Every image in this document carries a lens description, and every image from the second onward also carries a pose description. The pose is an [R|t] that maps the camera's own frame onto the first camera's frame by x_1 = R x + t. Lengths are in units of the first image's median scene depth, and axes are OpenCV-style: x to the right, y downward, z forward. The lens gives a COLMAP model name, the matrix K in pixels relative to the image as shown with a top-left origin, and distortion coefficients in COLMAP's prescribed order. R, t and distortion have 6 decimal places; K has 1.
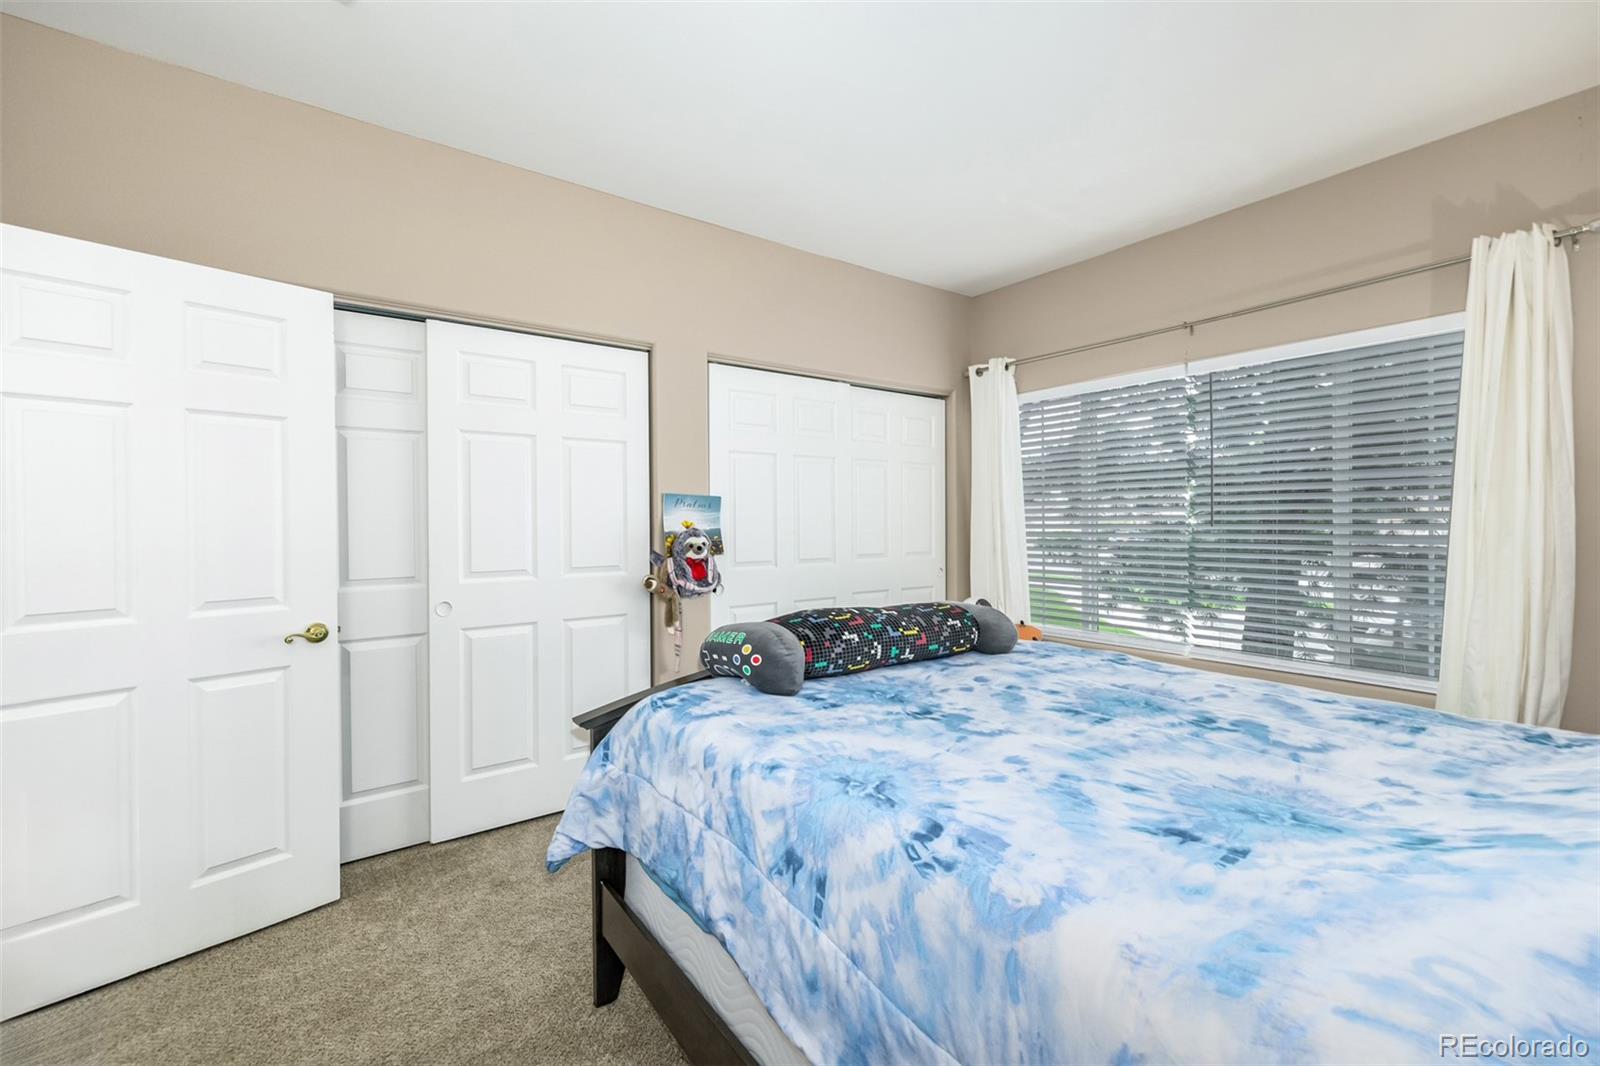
lens RADIAL K [[693.0, 0, 800.0], [0, 693.0, 533.0], [0, 0, 1]] dist [0.000415, -0.000038]
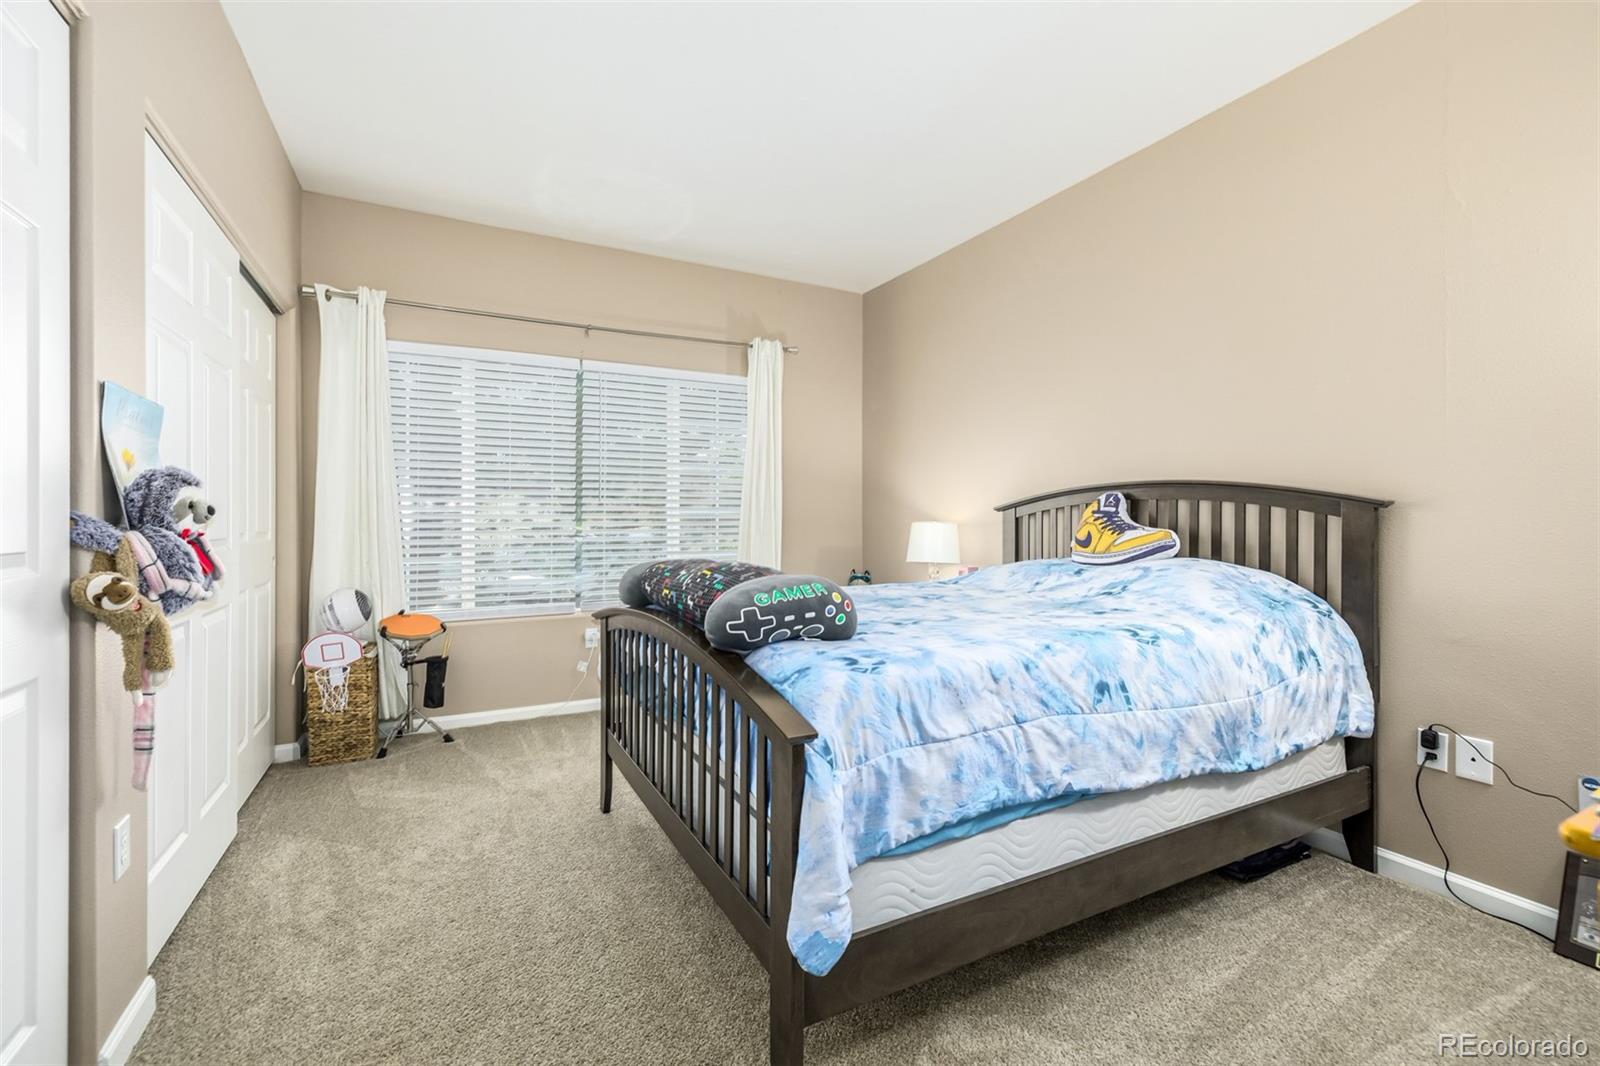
lens RADIAL K [[681.0, 0, 800.0], [0, 681.0, 533.0], [0, 0, 1]] dist [-0.016971, -0.000282]
pose [[0.131075, -0.016898, 0.991228, -0.710592], [0.019701, 0.999702, 0.014437, 0.049545], [-0.991177, 0.017635, 0.131369, 0.672370]]
